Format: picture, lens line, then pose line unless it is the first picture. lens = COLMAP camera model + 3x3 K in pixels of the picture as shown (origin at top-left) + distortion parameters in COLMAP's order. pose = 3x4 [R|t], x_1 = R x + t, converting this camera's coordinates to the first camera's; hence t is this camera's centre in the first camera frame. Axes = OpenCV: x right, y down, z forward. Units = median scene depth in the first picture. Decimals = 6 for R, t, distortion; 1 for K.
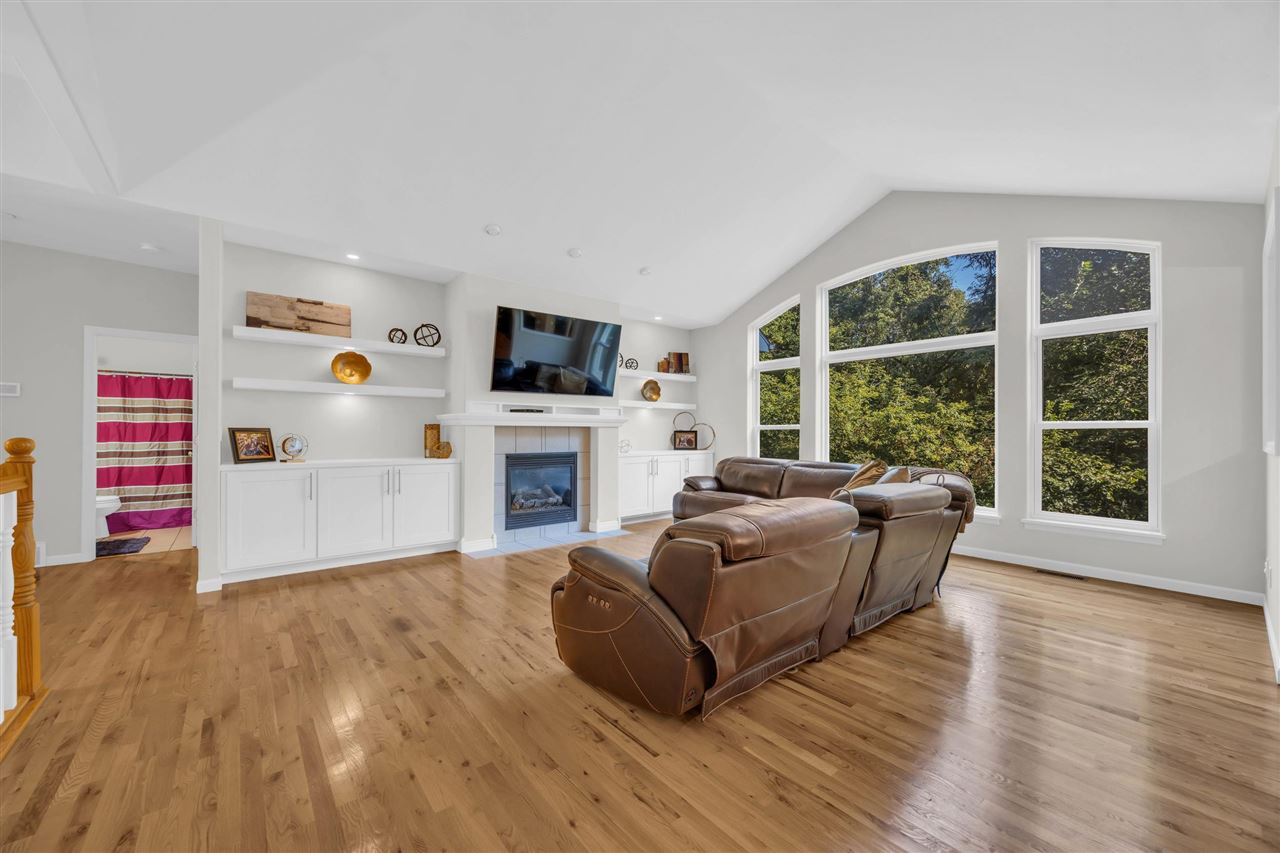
lens RADIAL K [[493.7, 0, 641.4], [0, 493.7, 431.5], [0, 0, 1]] dist [0.001984, -0.000473]
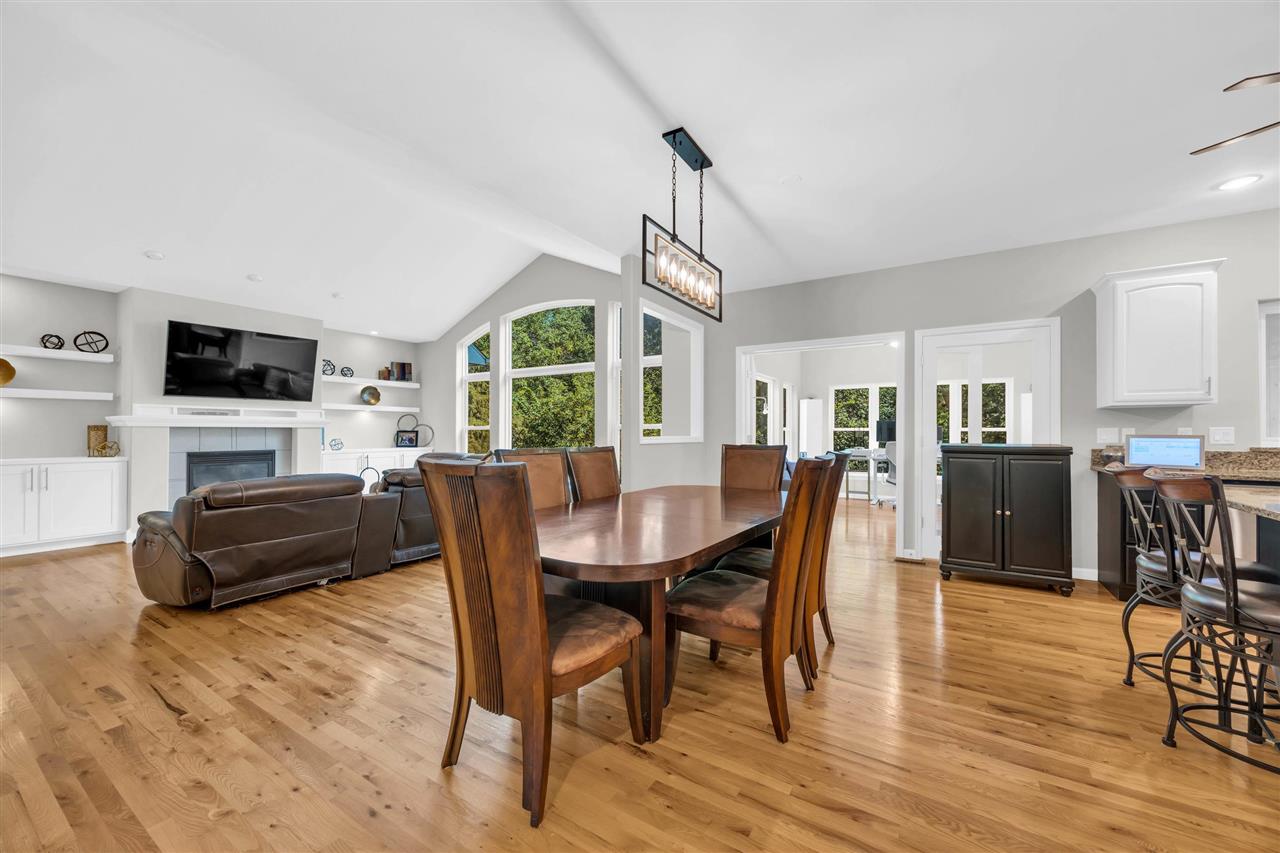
lens RADIAL K [[493.7, 0, 646.8], [0, 493.7, 429.8], [0, 0, 1]] dist [0.001984, -0.000473]
pose [[0.948988, -0.000632, 0.315313, 0.320665], [0.000571, 1.000000, 0.000285, -0.004305], [-0.315313, -0.000091, 0.948988, -0.339565]]
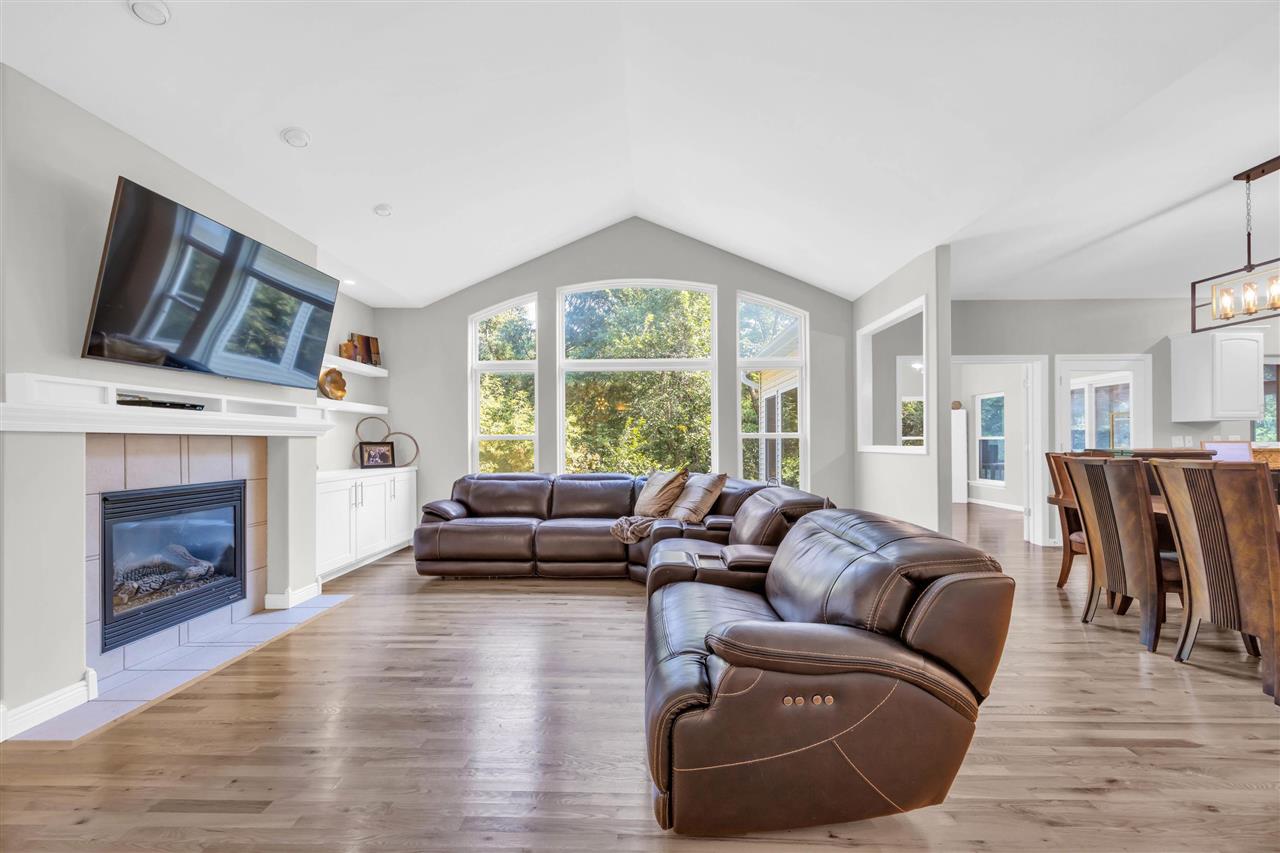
lens RADIAL K [[493.7, 0, 640.1], [0, 493.7, 439.3], [0, 0, 1]] dist [0.001984, -0.000473]
pose [[0.653064, -0.001162, 0.757302, -0.269283], [0.004414, 0.999988, -0.002272, -0.002554], [-0.757290, 0.004827, 0.653061, 0.268952]]
